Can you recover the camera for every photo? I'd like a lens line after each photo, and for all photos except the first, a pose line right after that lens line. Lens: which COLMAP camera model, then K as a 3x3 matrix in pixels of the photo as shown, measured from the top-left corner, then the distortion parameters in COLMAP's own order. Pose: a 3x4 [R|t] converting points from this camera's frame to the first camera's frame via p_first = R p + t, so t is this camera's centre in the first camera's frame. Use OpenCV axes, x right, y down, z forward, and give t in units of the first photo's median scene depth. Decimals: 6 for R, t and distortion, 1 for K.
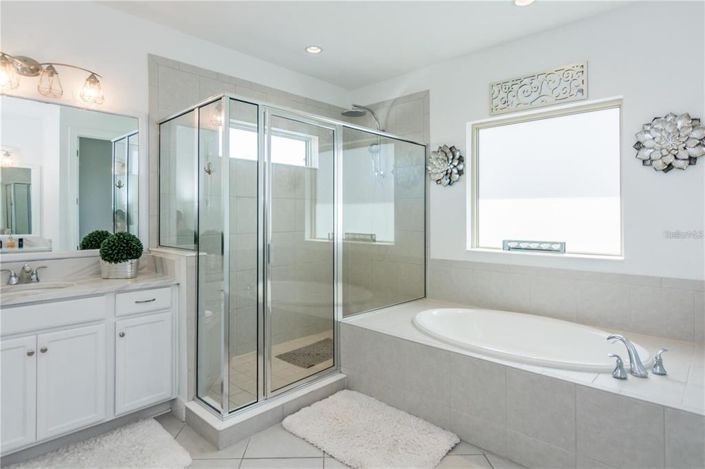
lens RADIAL K [[382.9, 0, 353.9], [0, 382.9, 222.5], [0, 0, 1]] dist [-0.000810, 0.000249]
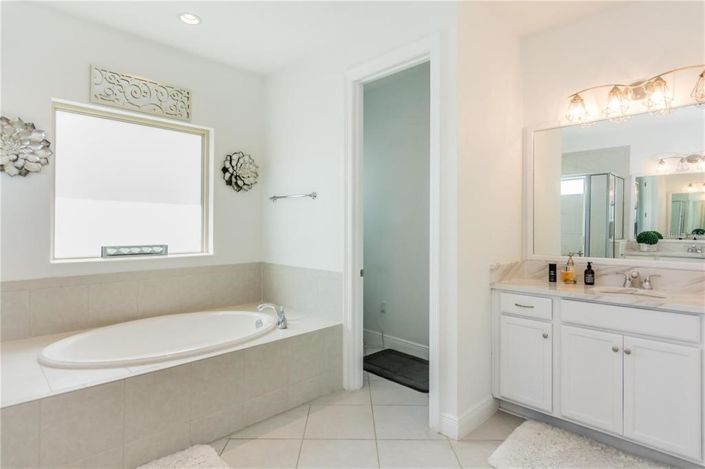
lens RADIAL K [[382.9, 0, 353.9], [0, 382.9, 222.5], [0, 0, 1]] dist [-0.000810, 0.000249]
pose [[0.036585, 0.000162, 0.999331, -0.506185], [0.002737, 0.999996, -0.000262, -0.009546], [-0.999327, 0.002745, 0.036585, 0.408070]]
